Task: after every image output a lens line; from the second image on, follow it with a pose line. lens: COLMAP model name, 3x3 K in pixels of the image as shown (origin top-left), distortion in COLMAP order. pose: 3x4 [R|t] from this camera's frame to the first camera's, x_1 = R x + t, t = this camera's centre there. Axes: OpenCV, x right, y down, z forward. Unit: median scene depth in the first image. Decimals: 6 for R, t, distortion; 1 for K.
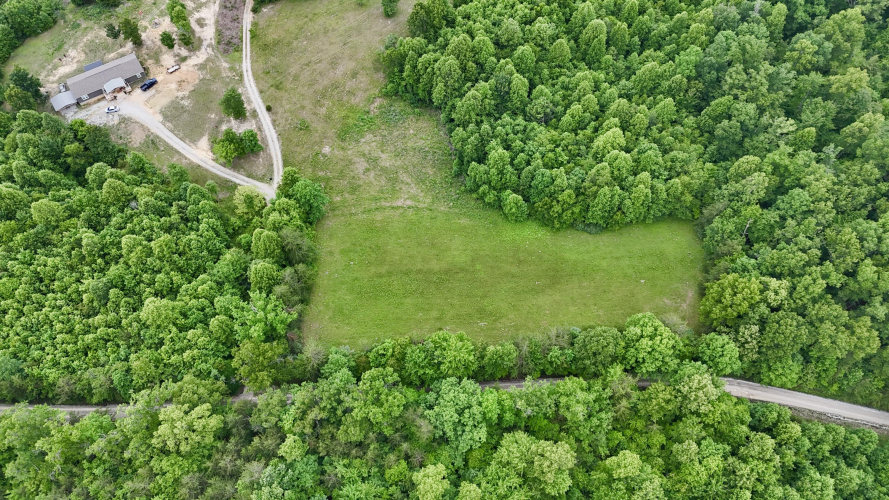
lens RADIAL K [[654.4, 0, 444.5], [0, 654.4, 250.0], [0, 0, 1]] dist [0.087894, -0.080788]
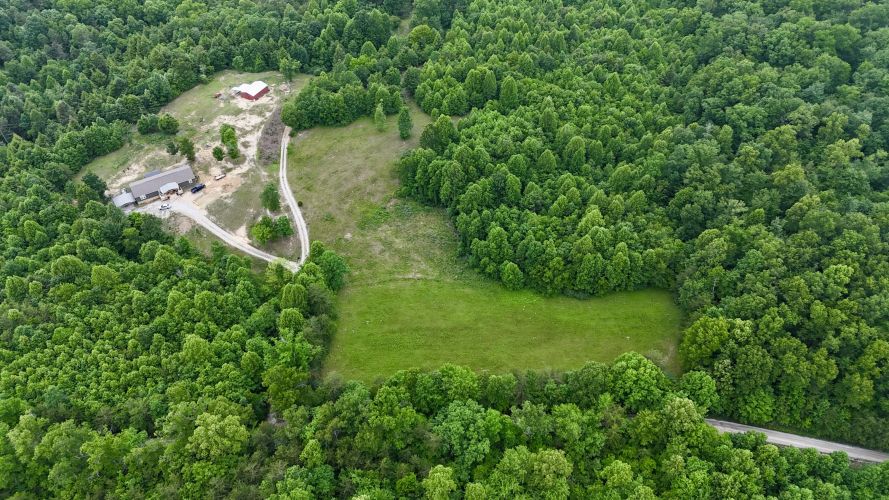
lens RADIAL K [[654.4, 0, 444.5], [0, 654.4, 250.0], [0, 0, 1]] dist [0.087894, -0.080788]
pose [[0.999975, 0.007000, -0.000445, -0.010625], [-0.006853, 0.961474, -0.274810, 0.211949], [-0.001496, 0.274806, 0.961499, -0.112910]]
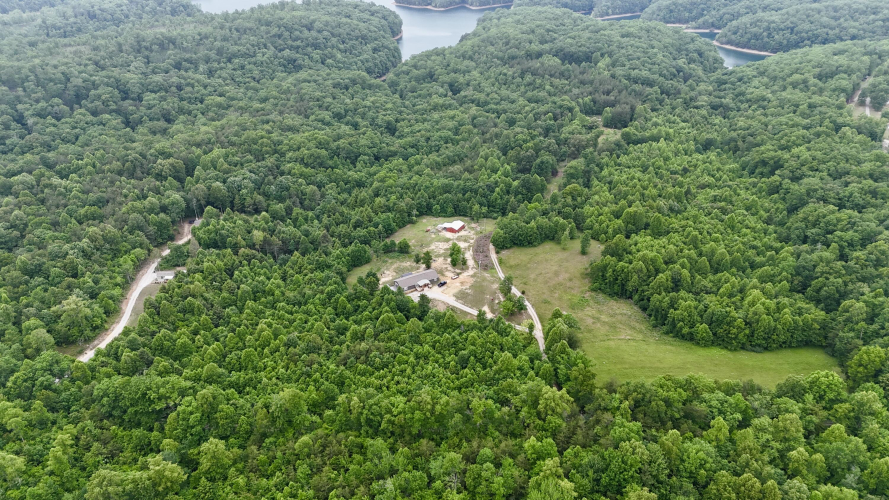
lens RADIAL K [[654.4, 0, 444.5], [0, 654.4, 250.0], [0, 0, 1]] dist [0.087894, -0.080788]
pose [[0.999606, 0.019417, -0.020251, -0.497576], [-0.027312, 0.838564, -0.544119, 0.663092], [0.006416, 0.544458, 0.838764, -0.454408]]
